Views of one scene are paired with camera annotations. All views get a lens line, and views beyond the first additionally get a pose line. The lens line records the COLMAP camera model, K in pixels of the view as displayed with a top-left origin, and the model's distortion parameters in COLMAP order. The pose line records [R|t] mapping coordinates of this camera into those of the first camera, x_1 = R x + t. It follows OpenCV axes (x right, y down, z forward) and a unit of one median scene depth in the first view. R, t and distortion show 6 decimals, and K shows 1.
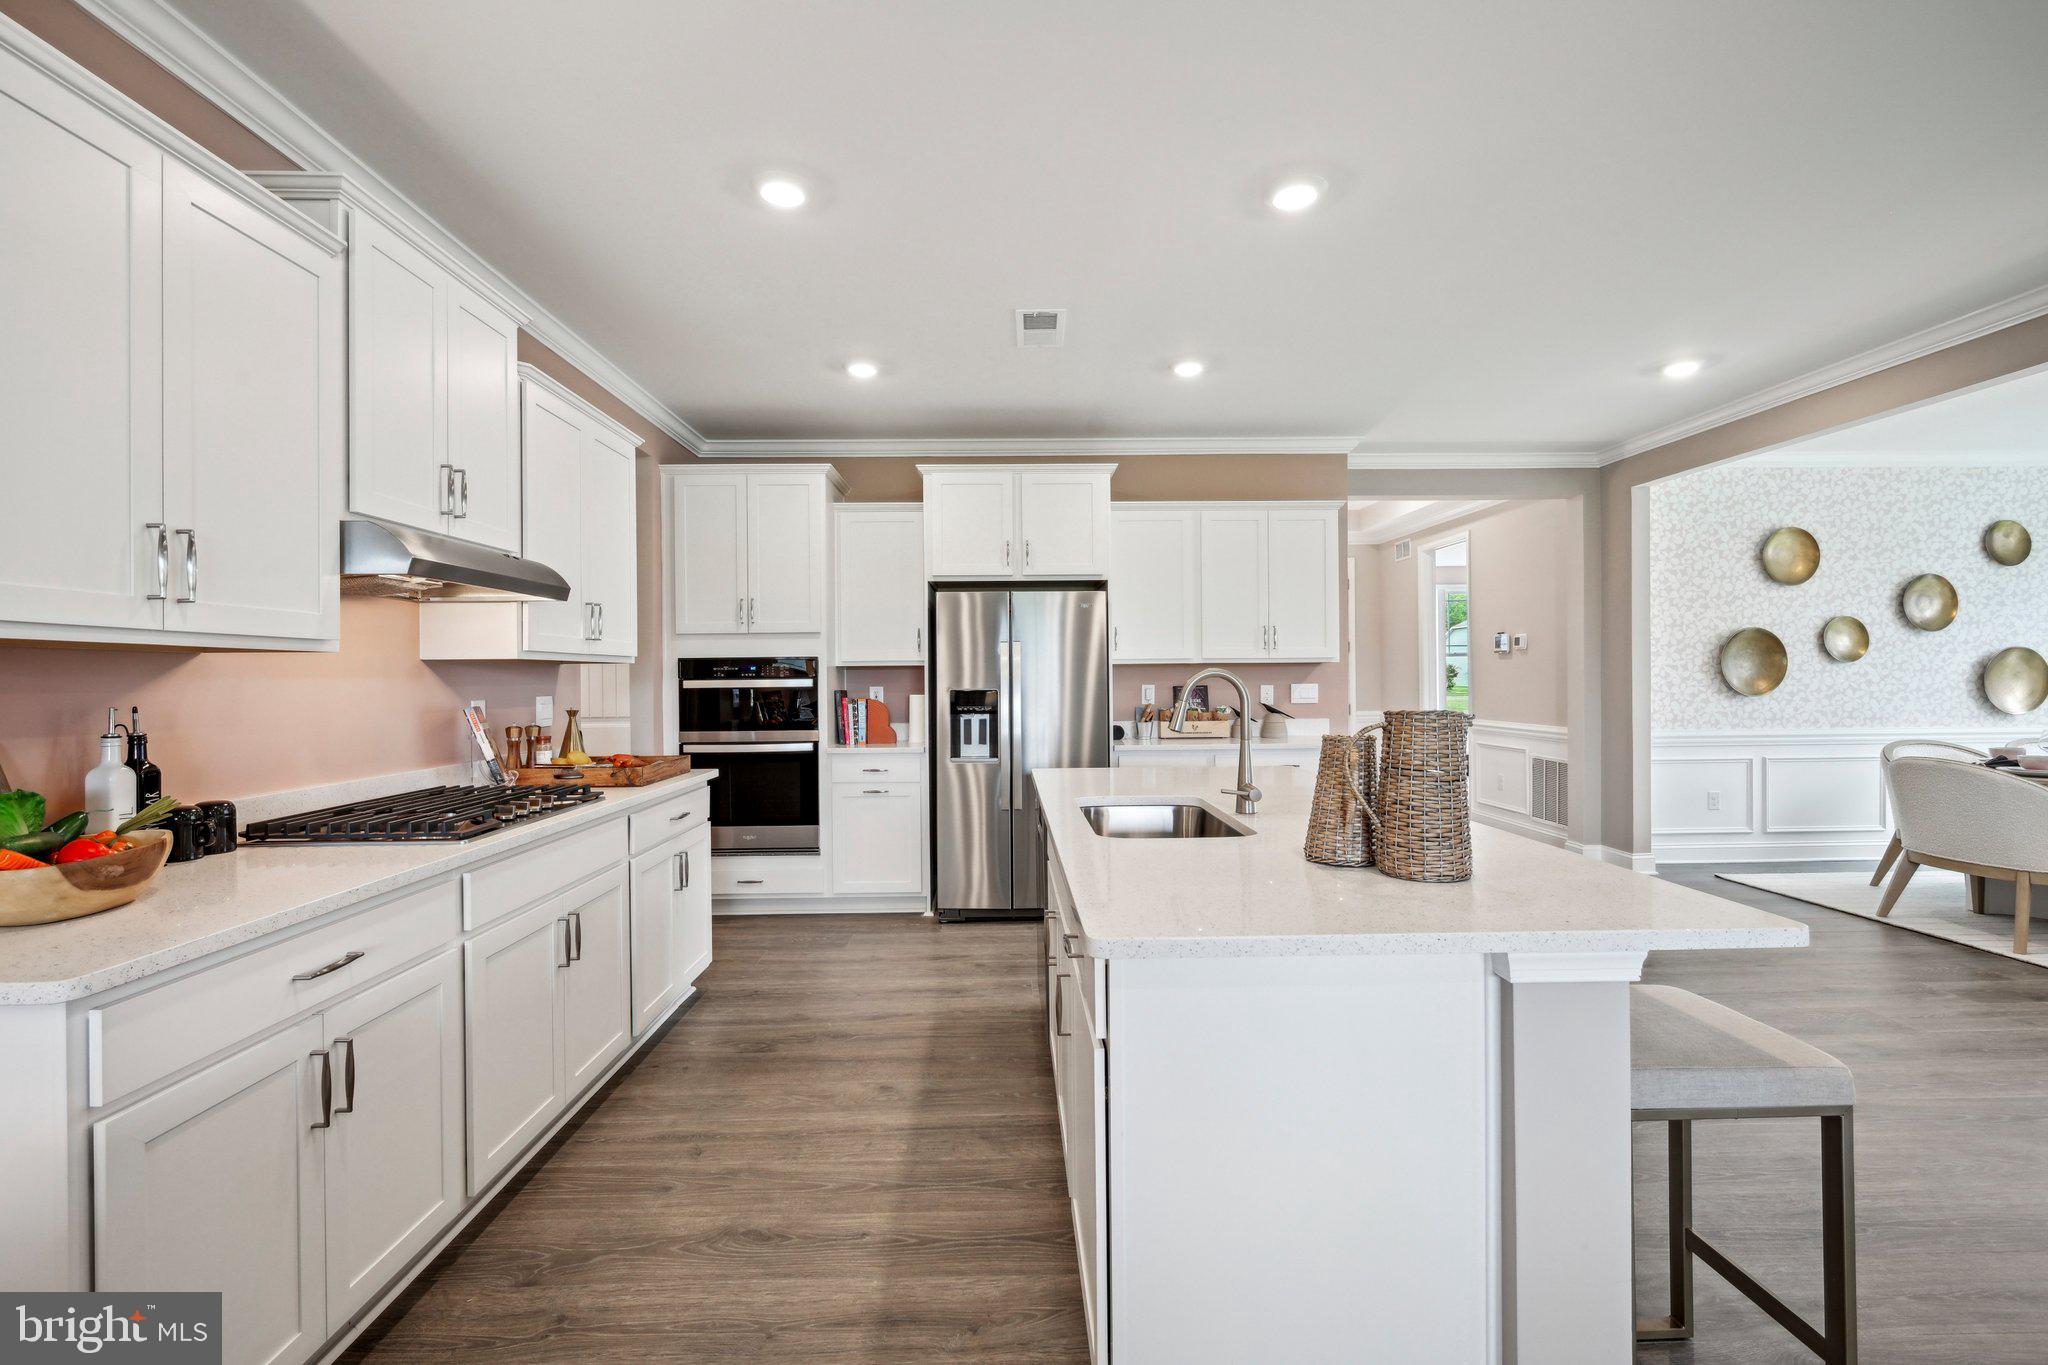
lens RADIAL K [[901.9, 0, 1014.2], [0, 901.9, 678.9], [0, 0, 1]] dist [-0.002663, 0.000385]
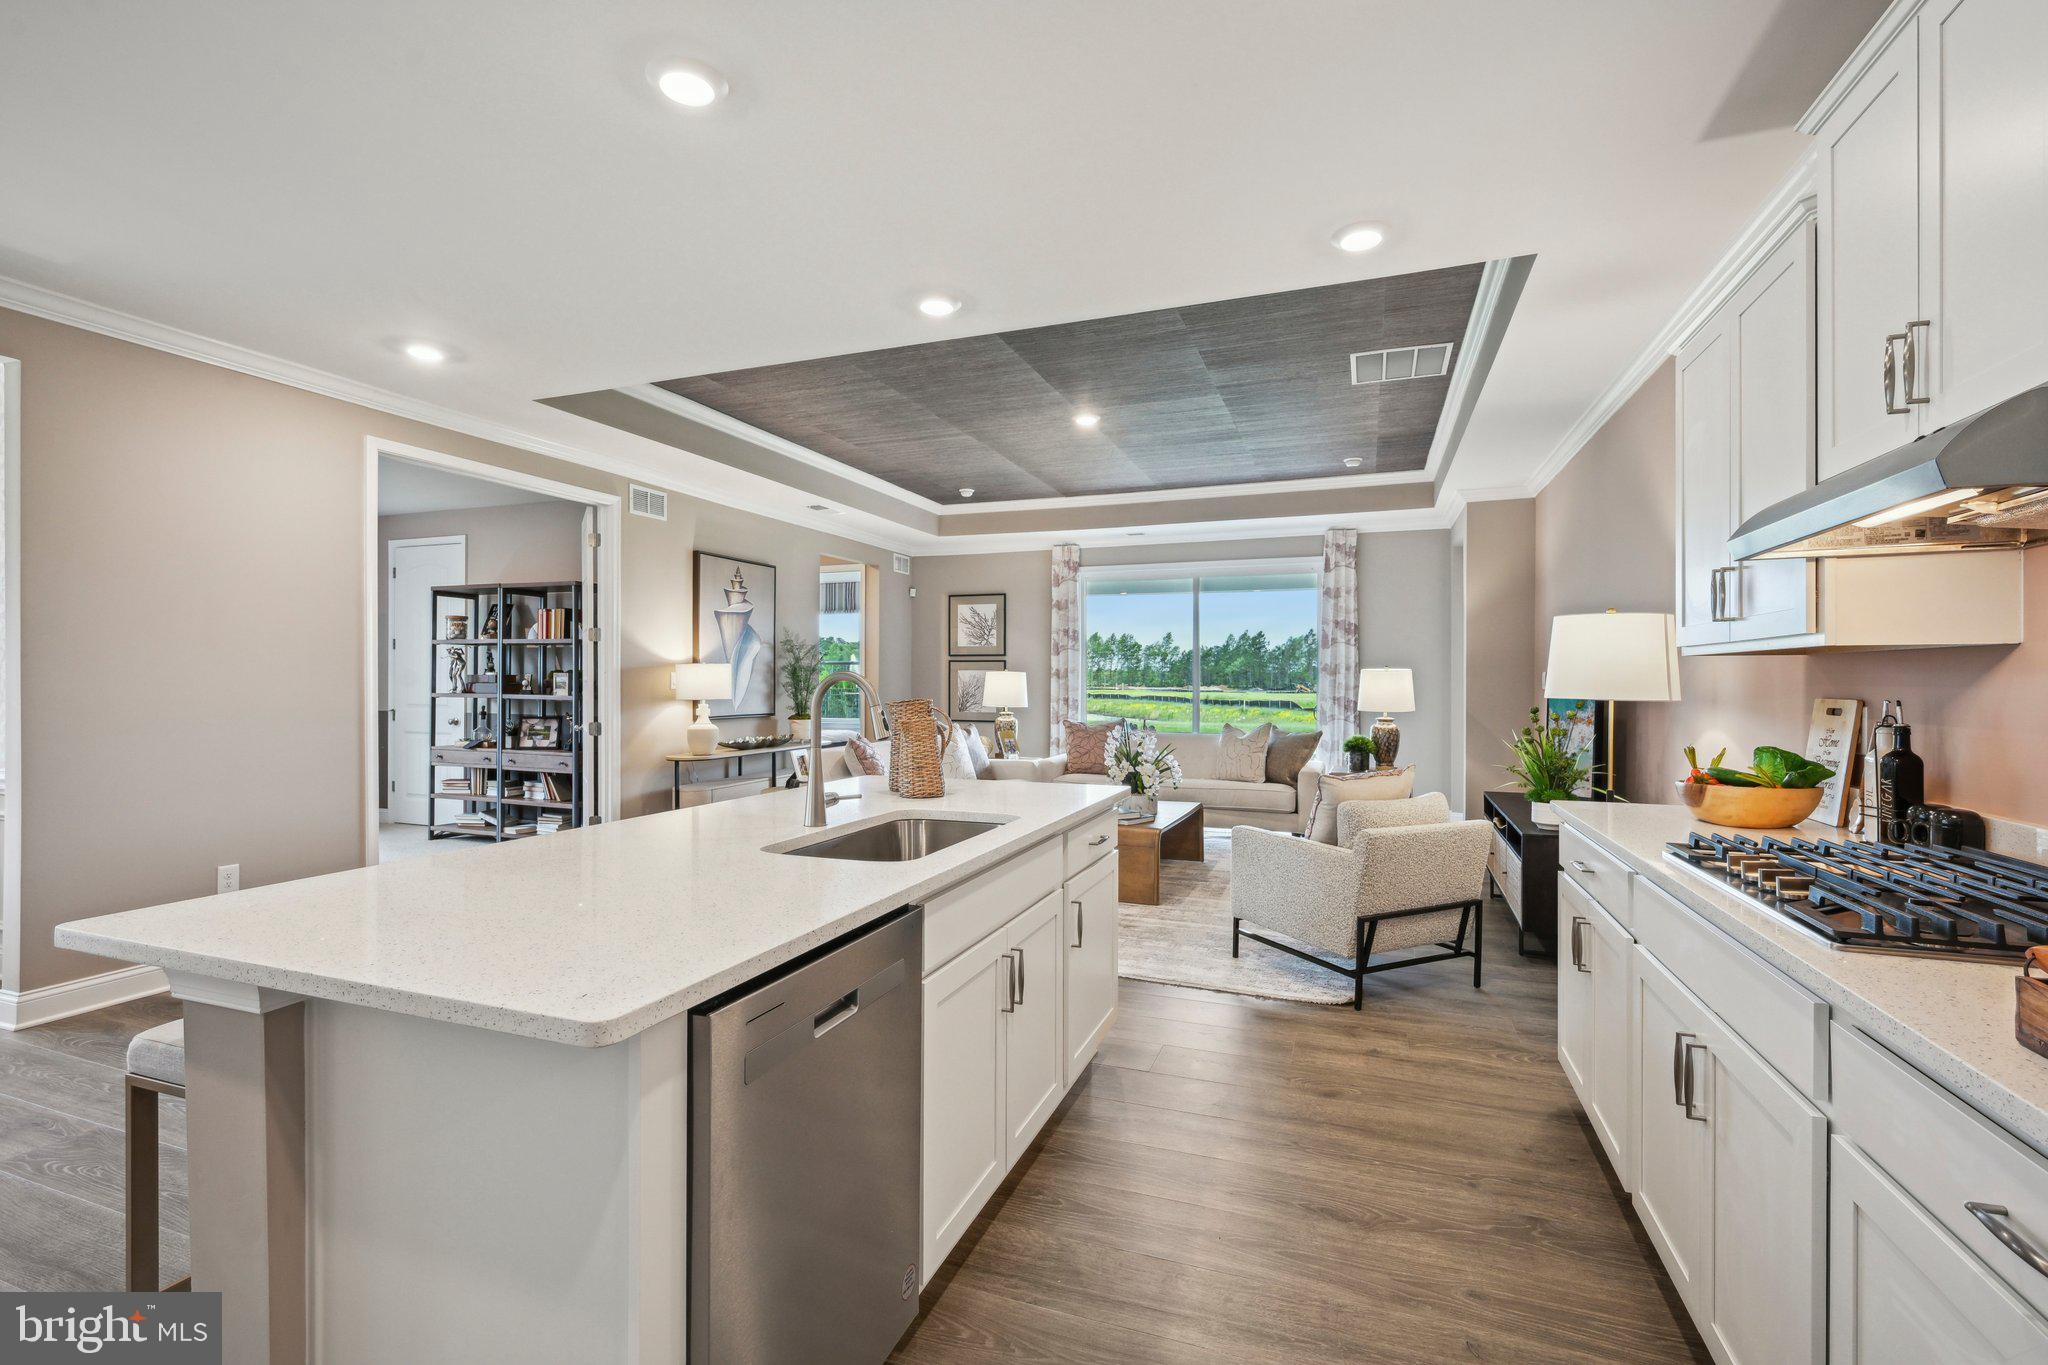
lens RADIAL K [[901.9, 0, 1022.7], [0, 901.9, 683.3], [0, 0, 1]] dist [-0.002663, 0.000385]
pose [[-0.932941, 0.010426, 0.359879, -0.119060], [0.009457, 0.999945, -0.004453, 0.003769], [-0.359906, -0.000751, -0.932988, 0.755060]]
